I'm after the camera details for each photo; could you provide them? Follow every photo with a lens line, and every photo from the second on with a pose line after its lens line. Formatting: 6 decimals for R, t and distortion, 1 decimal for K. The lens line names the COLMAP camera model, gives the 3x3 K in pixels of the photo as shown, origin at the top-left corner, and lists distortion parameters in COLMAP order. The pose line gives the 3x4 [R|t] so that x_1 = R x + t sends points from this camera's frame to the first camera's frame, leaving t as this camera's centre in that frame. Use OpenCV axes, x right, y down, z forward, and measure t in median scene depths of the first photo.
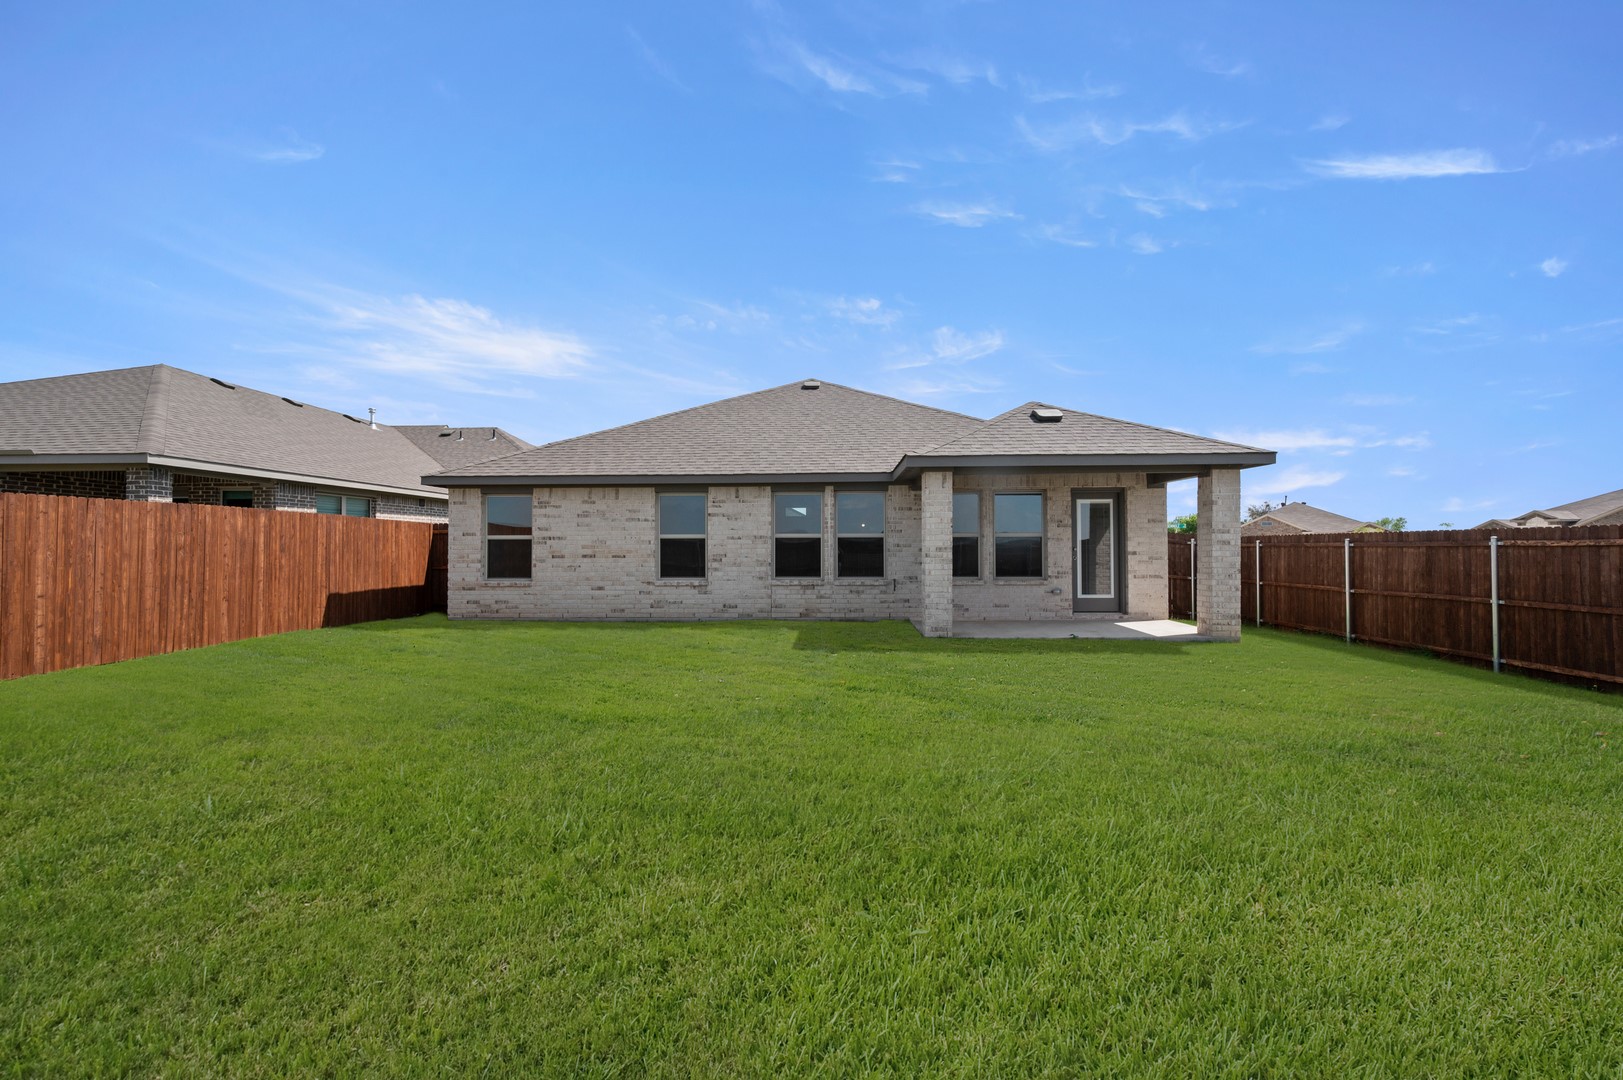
lens RADIAL K [[669.9, 0, 811.4], [0, 669.9, 532.1], [0, 0, 1]] dist [-0.001091, -0.000080]
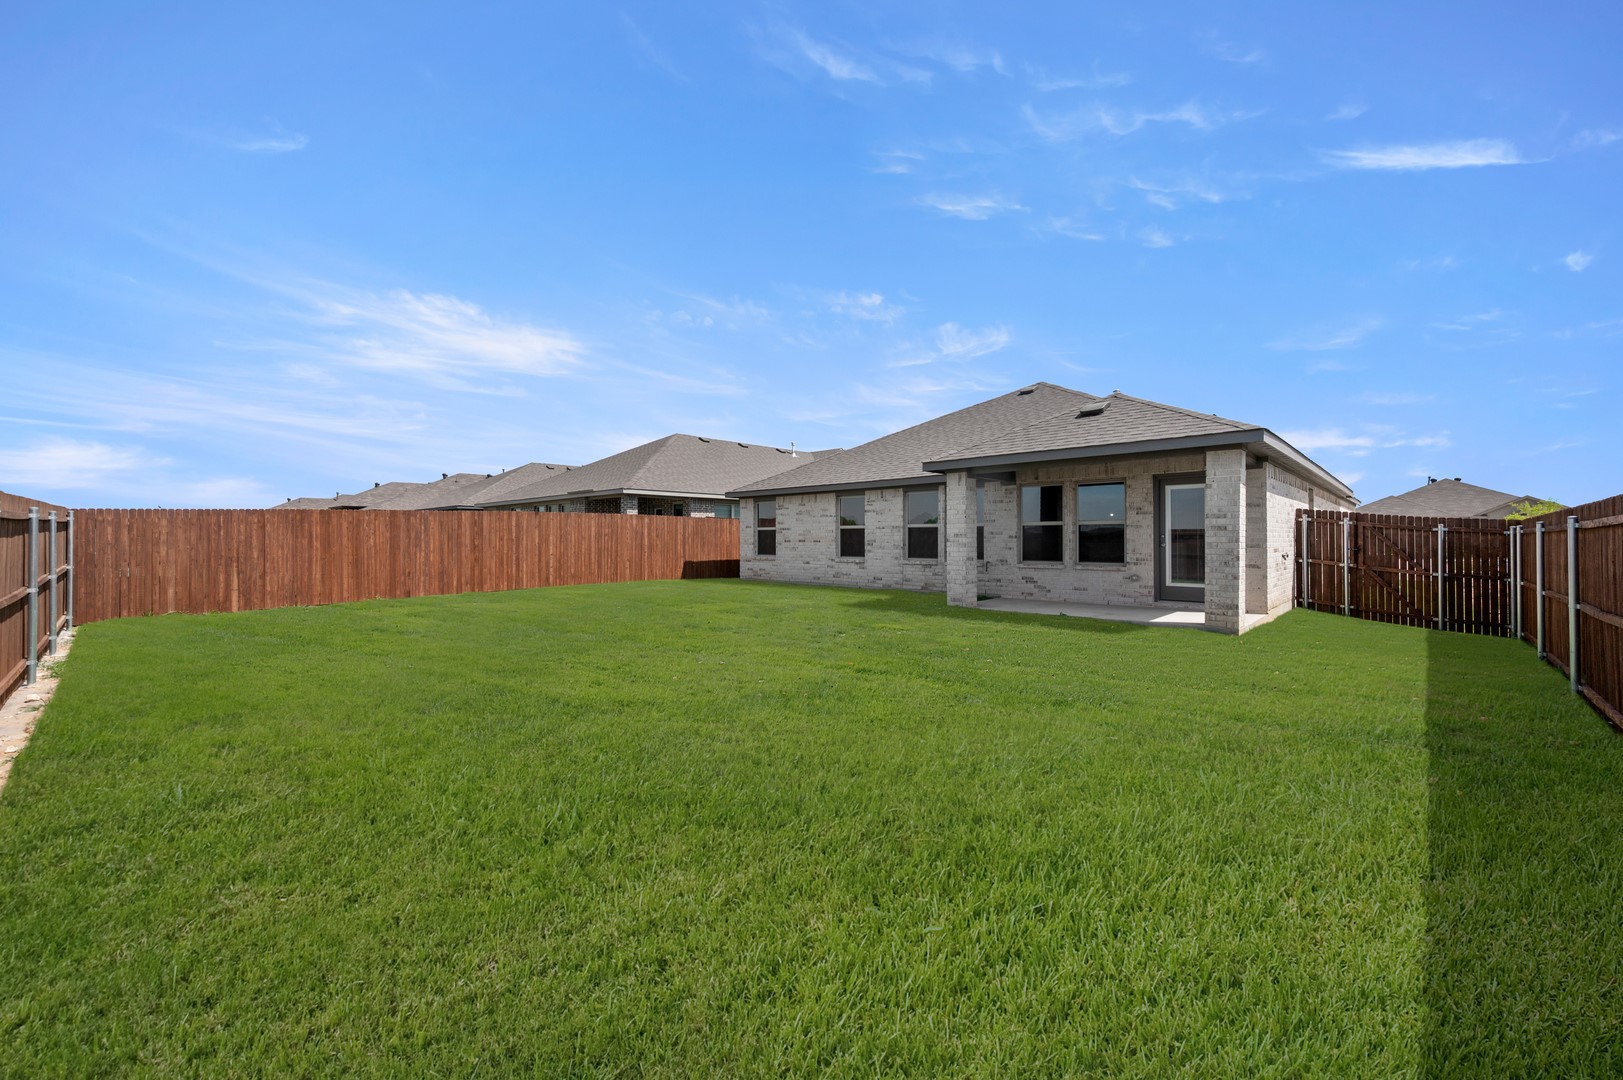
lens RADIAL K [[638.3, 0, 812.6], [0, 638.3, 534.7], [0, 0, 1]] dist [-0.000486, 0.000107]
pose [[0.746568, -0.002097, -0.665306, 0.640213], [0.012534, 0.999862, 0.010913, 0.006682], [0.665191, -0.016486, 0.746491, -0.043449]]
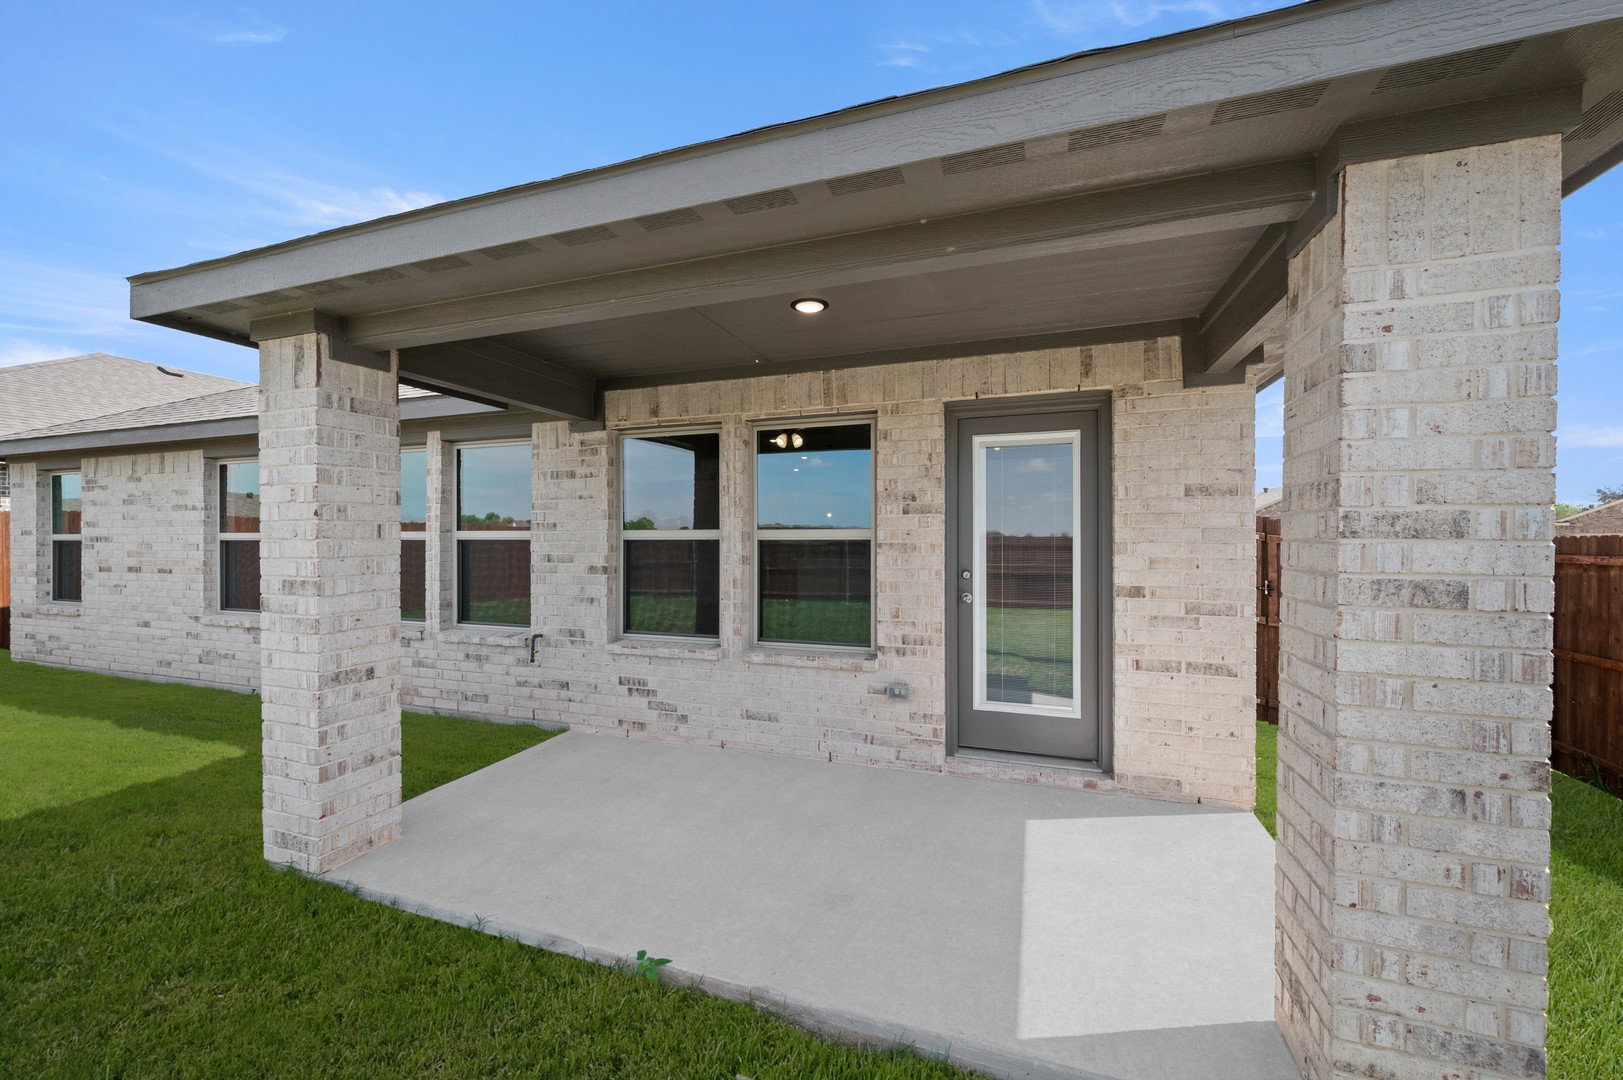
lens RADIAL K [[638.3, 0, 812.6], [0, 638.3, 534.7], [0, 0, 1]] dist [-0.000486, 0.000107]
pose [[0.952683, 0.000979, -0.303964, 0.423667], [0.004097, 0.999863, 0.016063, -0.001762], [0.303937, -0.016548, 0.952548, 0.654587]]
